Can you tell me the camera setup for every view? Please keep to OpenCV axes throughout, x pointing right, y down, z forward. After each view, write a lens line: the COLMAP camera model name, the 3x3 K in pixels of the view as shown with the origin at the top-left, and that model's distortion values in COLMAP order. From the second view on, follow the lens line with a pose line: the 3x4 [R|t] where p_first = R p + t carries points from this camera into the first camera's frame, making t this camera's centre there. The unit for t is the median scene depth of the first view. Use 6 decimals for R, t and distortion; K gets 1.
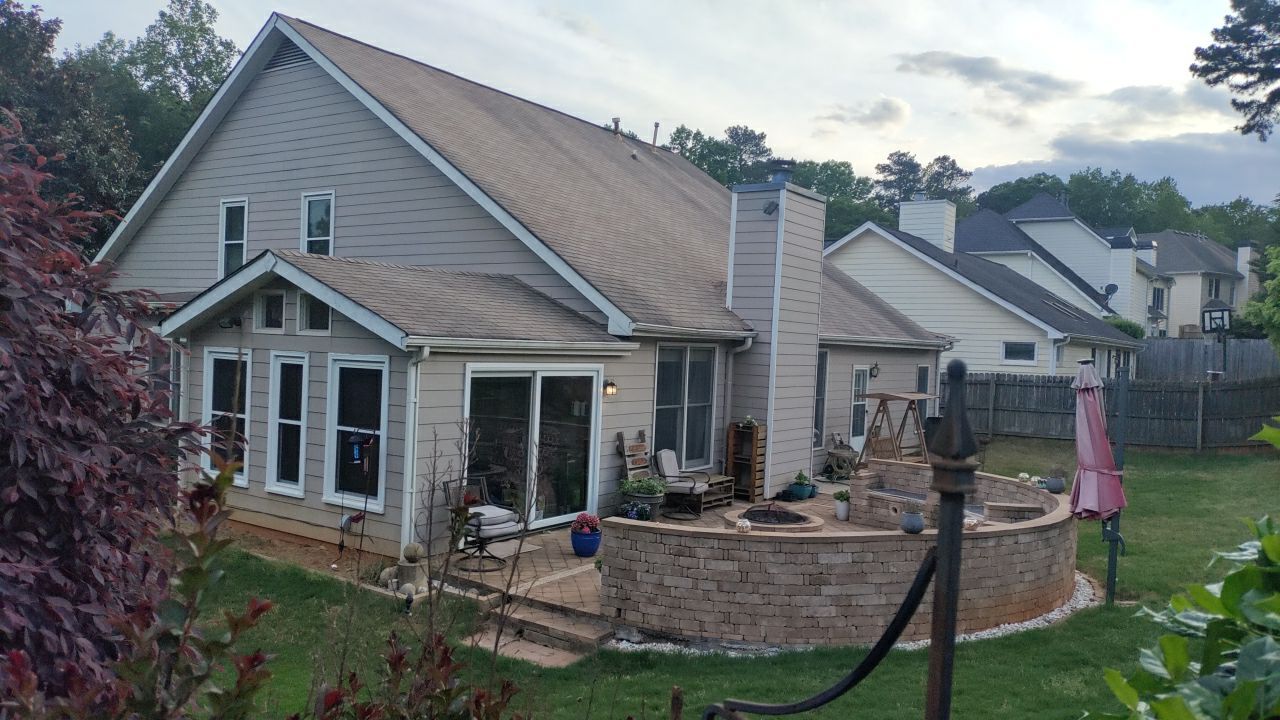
lens RADIAL K [[961.5, 0, 640.0], [0, 961.5, 360.0], [0, 0, 1]] dist [0.096072, -0.104570]
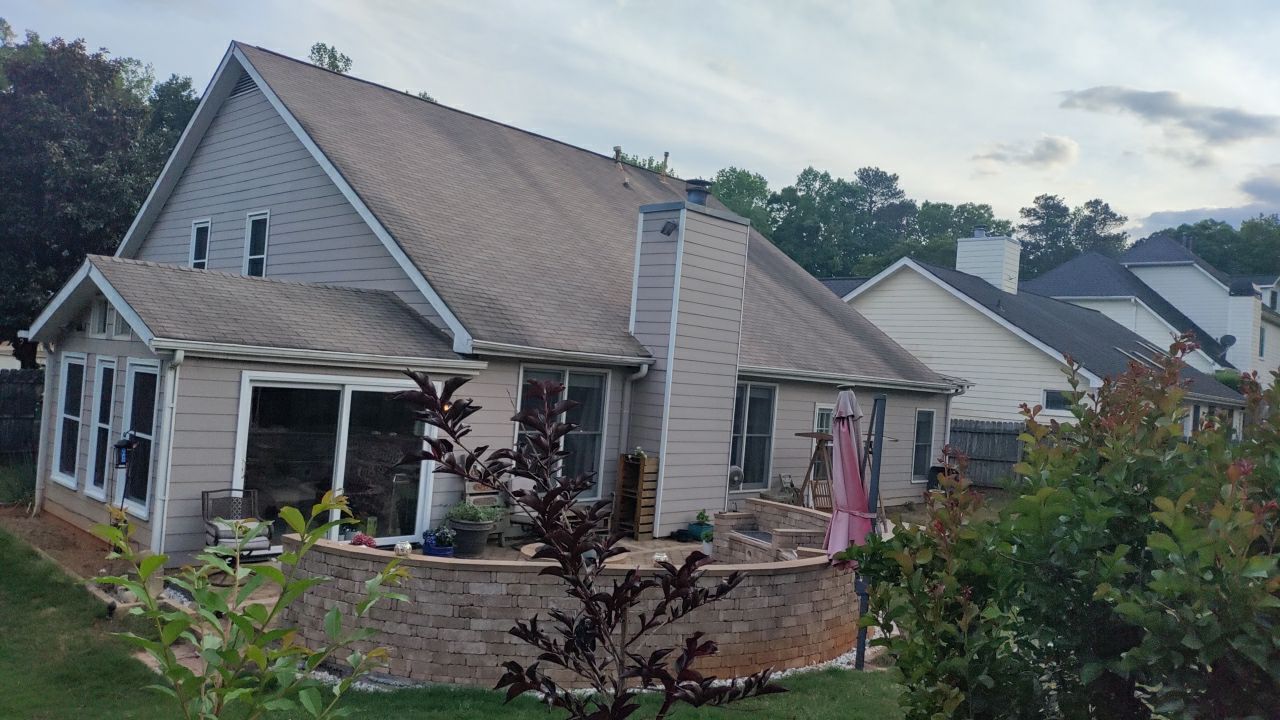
lens RADIAL K [[965.9, 0, 640.0], [0, 965.9, 360.0], [0, 0, 1]] dist [0.100153, -0.087356]
pose [[0.985288, 0.030515, -0.168155, 0.251890], [-0.038429, 0.998292, -0.044010, 0.013529], [0.166525, 0.049824, 0.984778, 0.061881]]
